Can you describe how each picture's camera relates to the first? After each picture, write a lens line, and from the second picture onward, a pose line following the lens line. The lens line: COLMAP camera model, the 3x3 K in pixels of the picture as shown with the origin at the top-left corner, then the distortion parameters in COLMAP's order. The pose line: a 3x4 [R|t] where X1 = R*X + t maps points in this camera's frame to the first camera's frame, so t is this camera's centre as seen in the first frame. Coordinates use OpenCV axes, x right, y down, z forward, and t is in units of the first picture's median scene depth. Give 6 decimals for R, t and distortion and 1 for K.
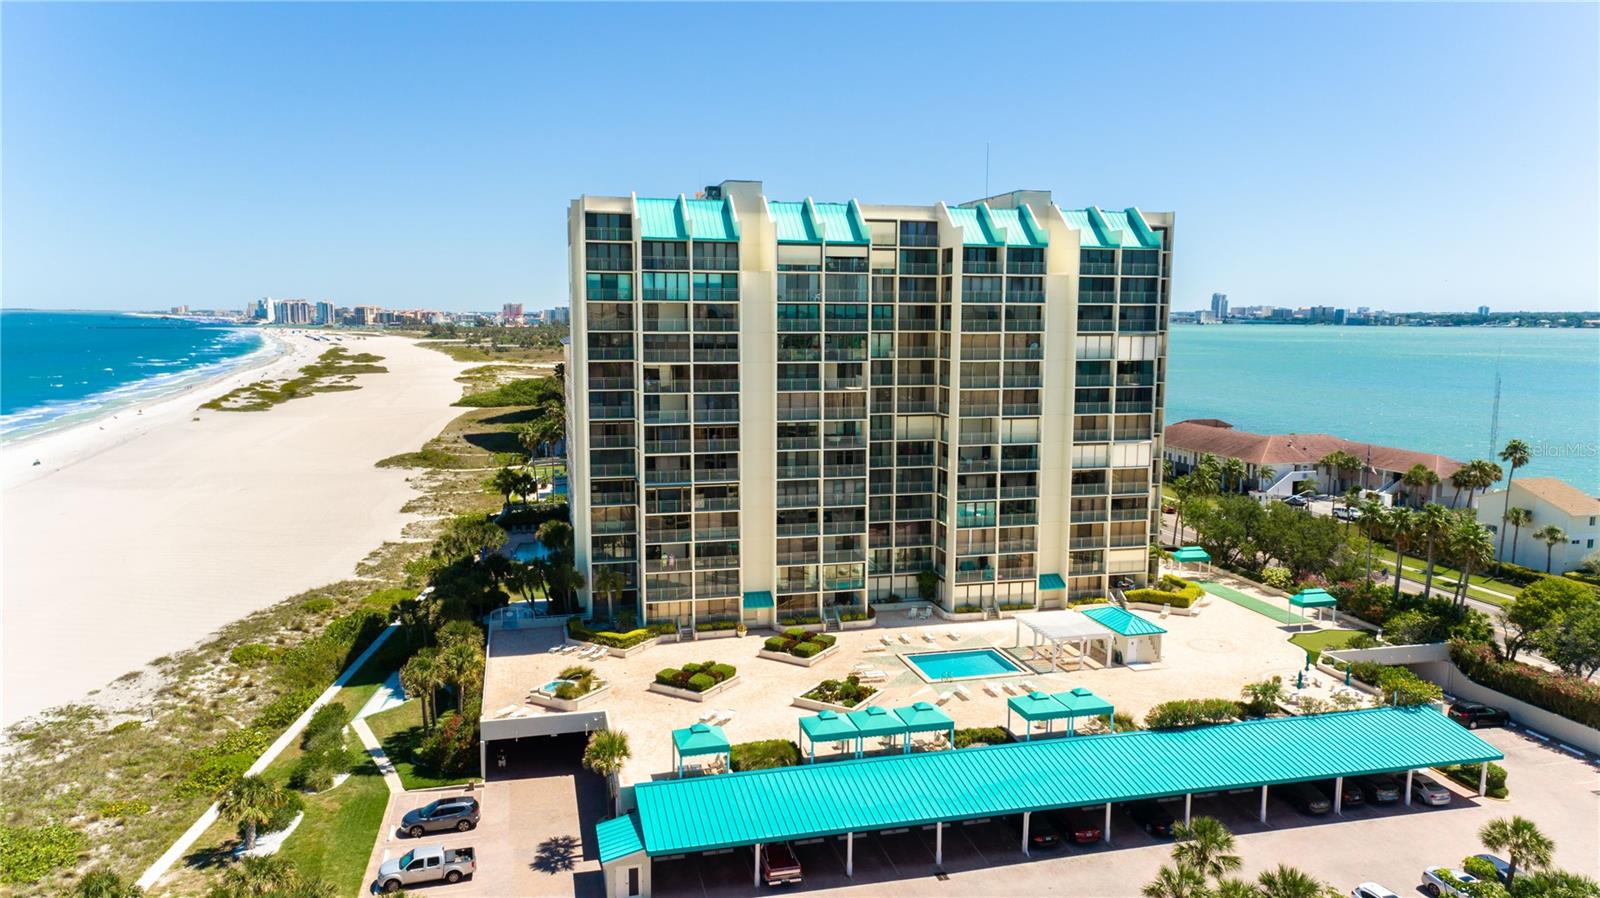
lens RADIAL K [[1090.2, 0, 800.0], [0, 1090.2, 449.0], [0, 0, 1]] dist [0.006881, 0.001164]
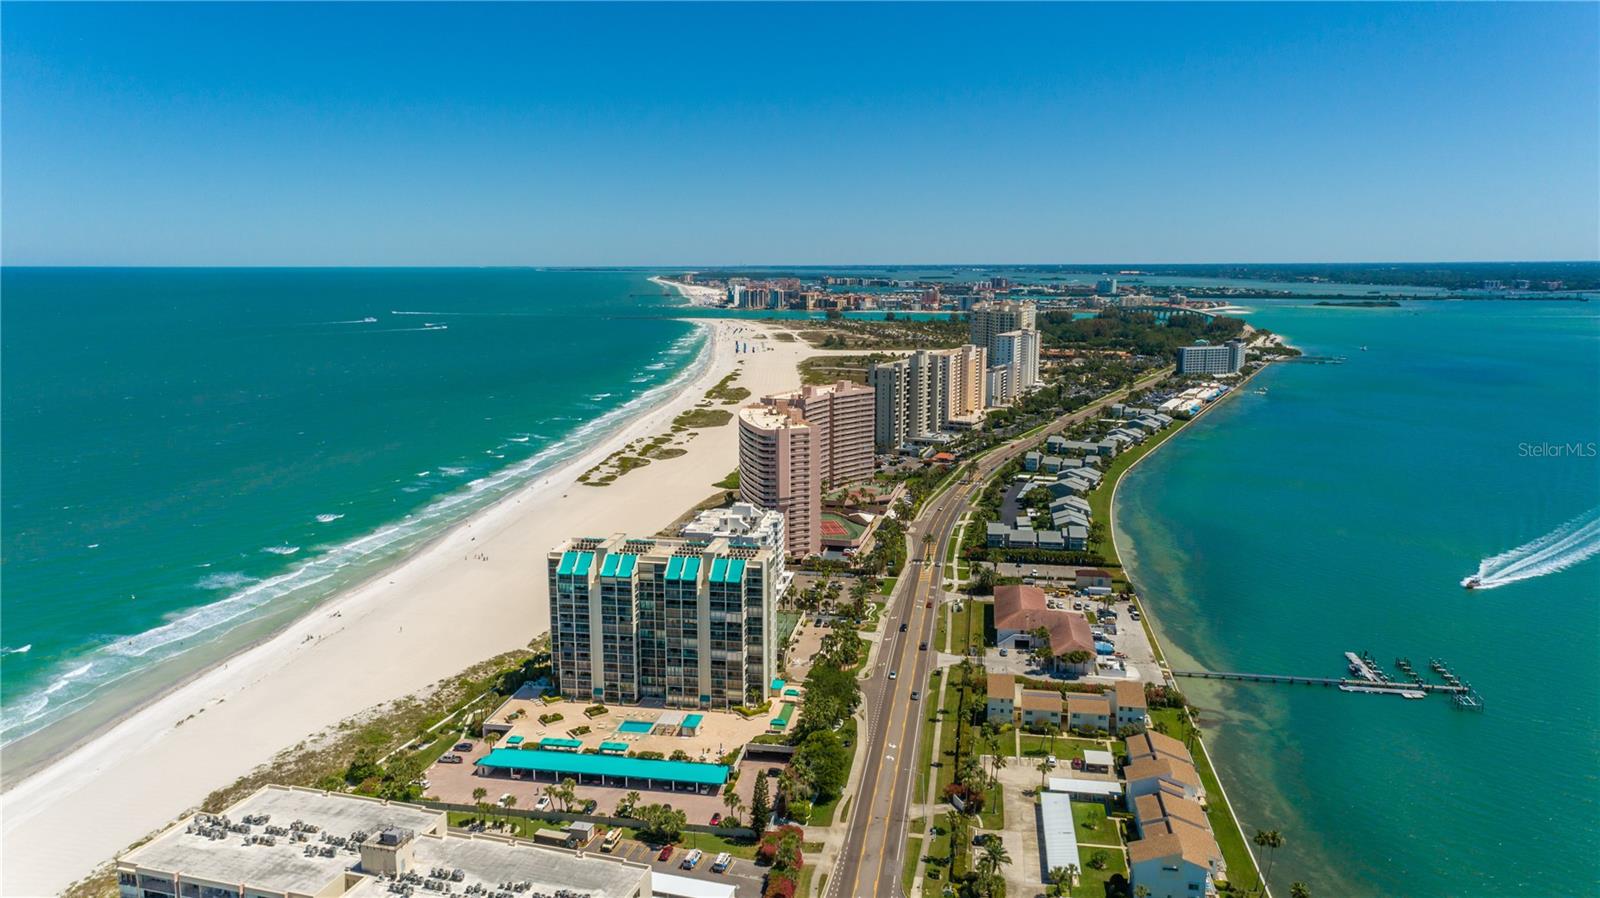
lens RADIAL K [[1086.6, 0, 800.0], [0, 1086.6, 449.0], [0, 0, 1]] dist [0.030932, 0.001141]
pose [[0.910534, 0.065685, -0.408183, 1.587524], [-0.044258, 0.997111, 0.061731, -0.708226], [0.411059, -0.038143, 0.910811, -1.406256]]
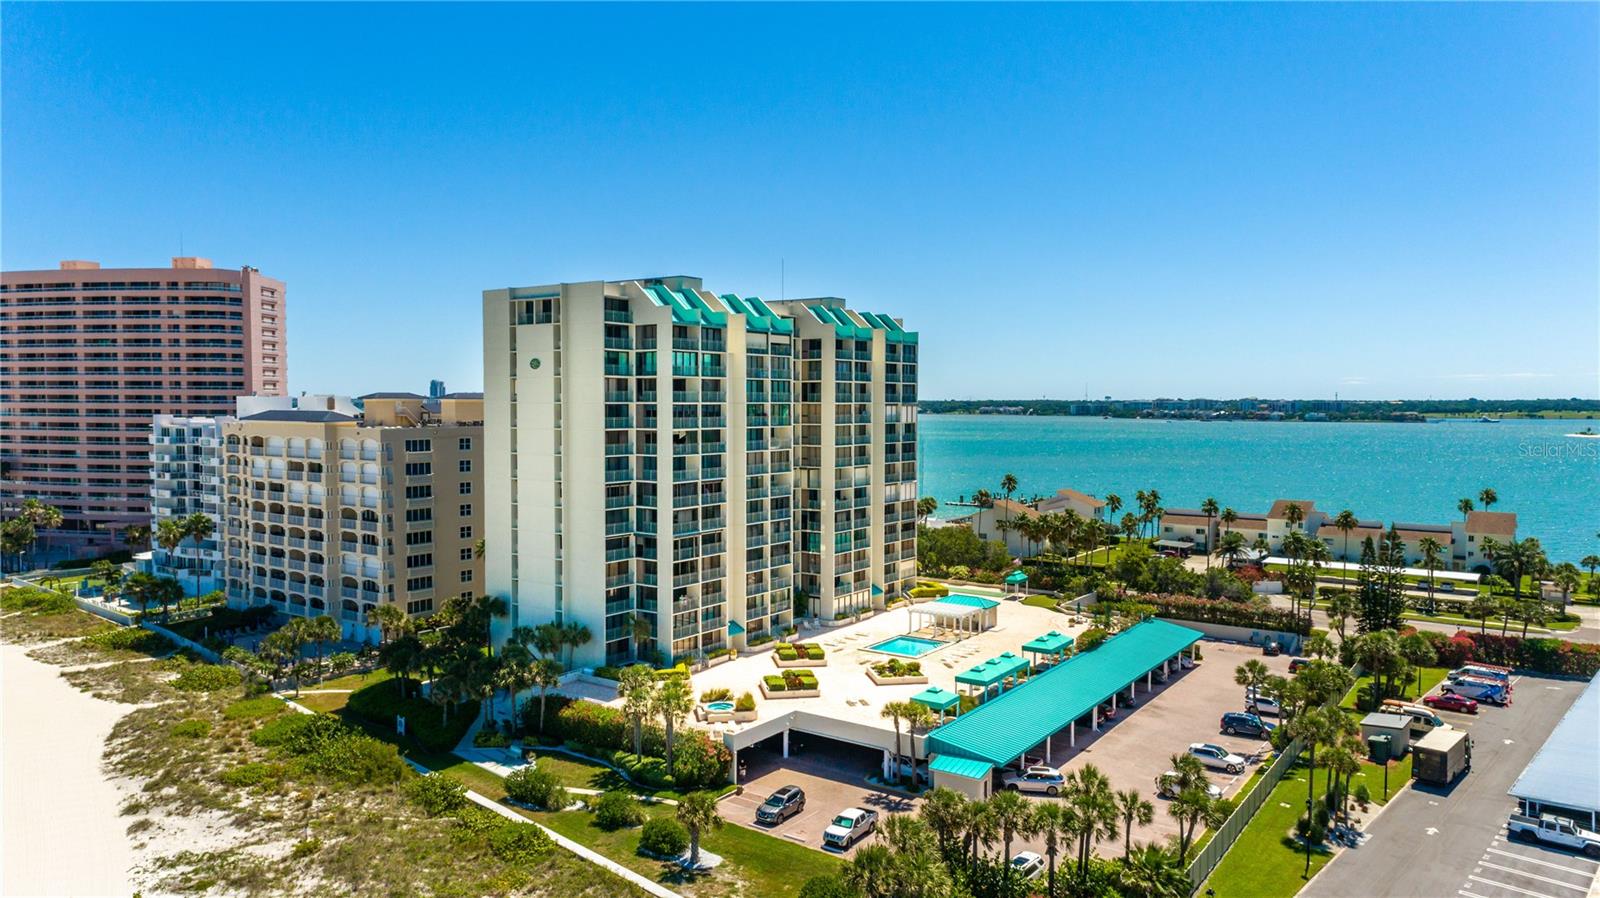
lens RADIAL K [[1086.6, 0, 800.0], [0, 1086.6, 449.0], [0, 0, 1]] dist [0.030932, 0.001141]
pose [[0.766159, -0.031272, 0.641890, -0.723789], [0.079800, 0.995714, -0.046740, 0.005735], [-0.637677, 0.087034, 0.765371, 0.032298]]
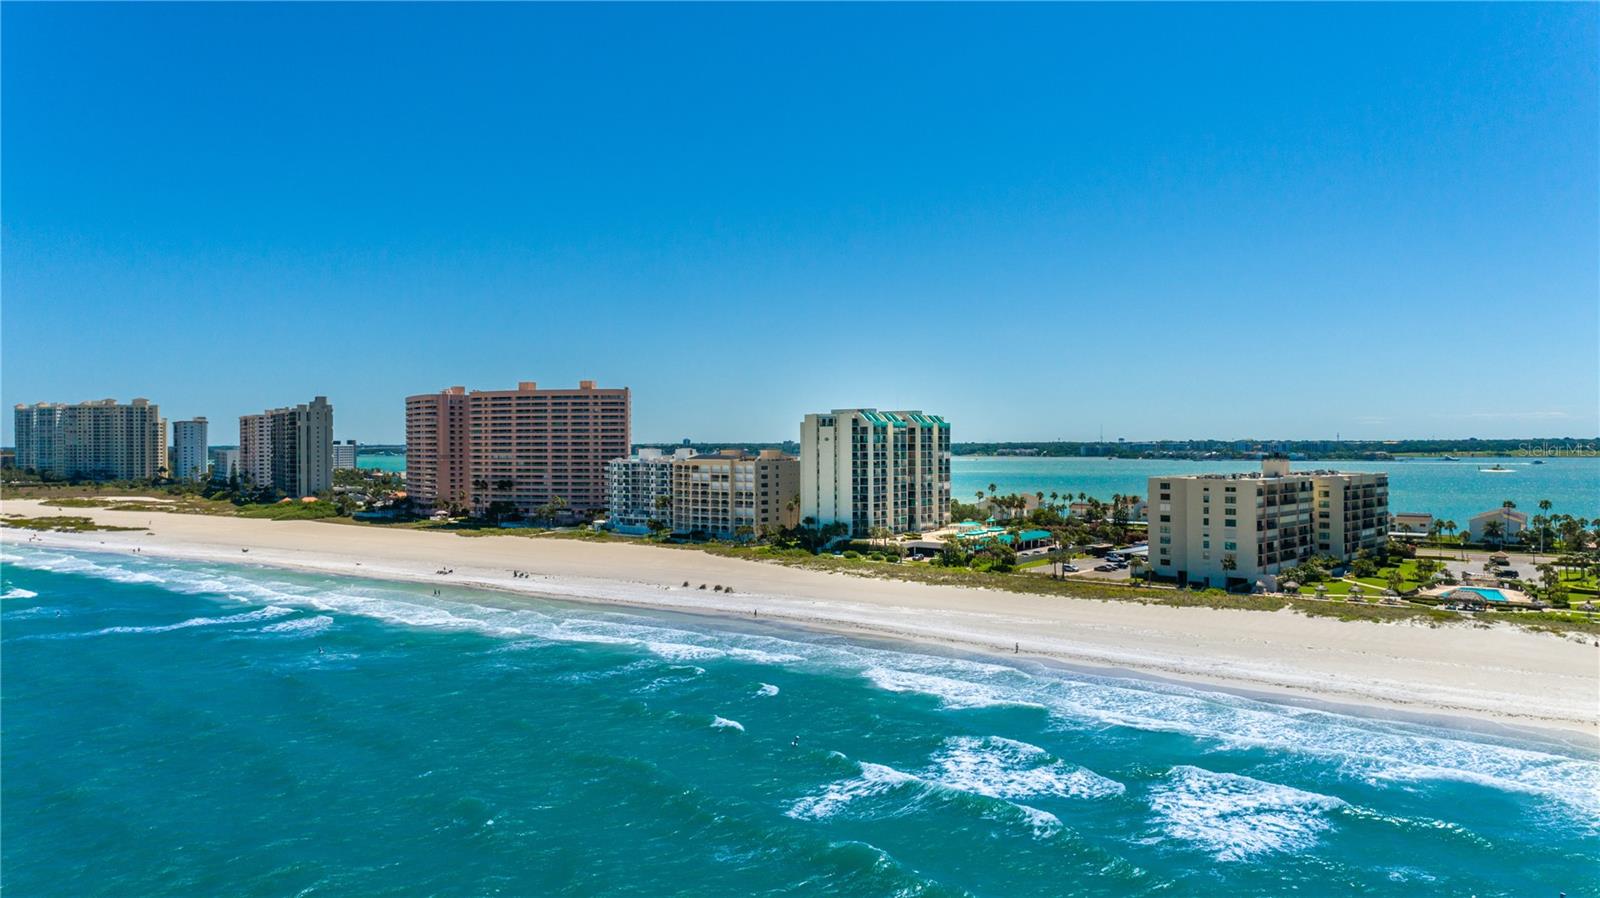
lens RADIAL K [[1086.6, 0, 800.0], [0, 1086.6, 449.0], [0, 0, 1]] dist [0.030932, 0.001141]
pose [[0.777344, -0.011124, 0.628977, -2.405759], [0.085030, 0.992526, -0.087534, 0.164644], [-0.623302, 0.121526, 0.772480, -1.511623]]
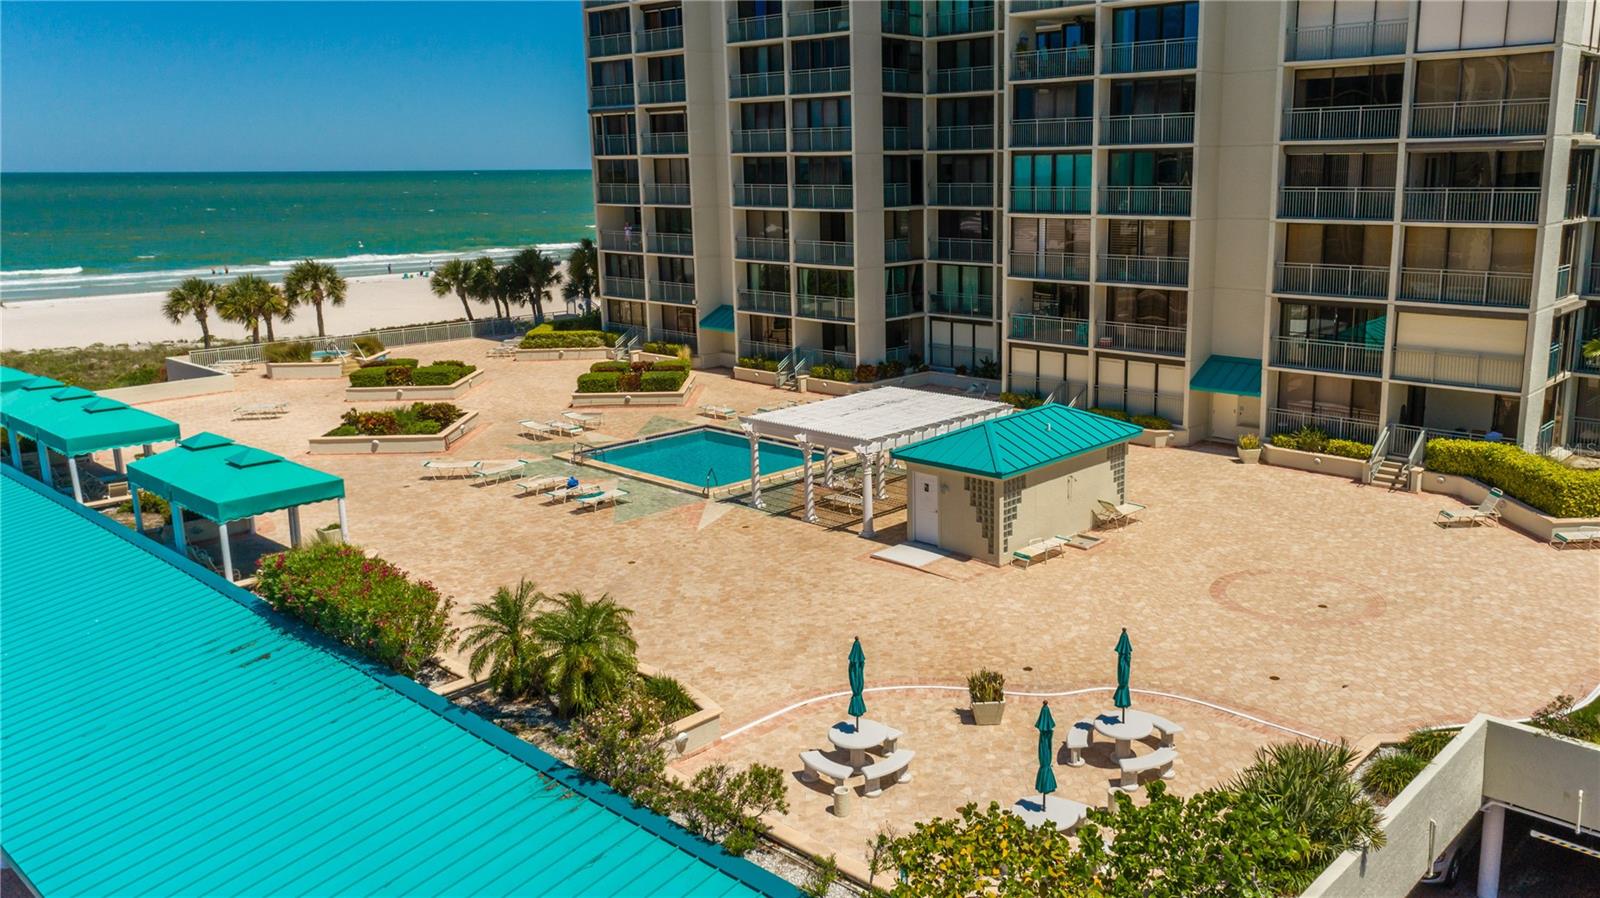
lens RADIAL K [[1264.9, 0, 800.0], [0, 1264.9, 449.0], [0, 0, 1]] dist [0.000374, 0.000529]
pose [[0.489329, 0.186817, -0.851855, 0.570411], [-0.075386, 0.982191, 0.172097, 0.087466], [0.868835, -0.019994, 0.494698, 0.685467]]
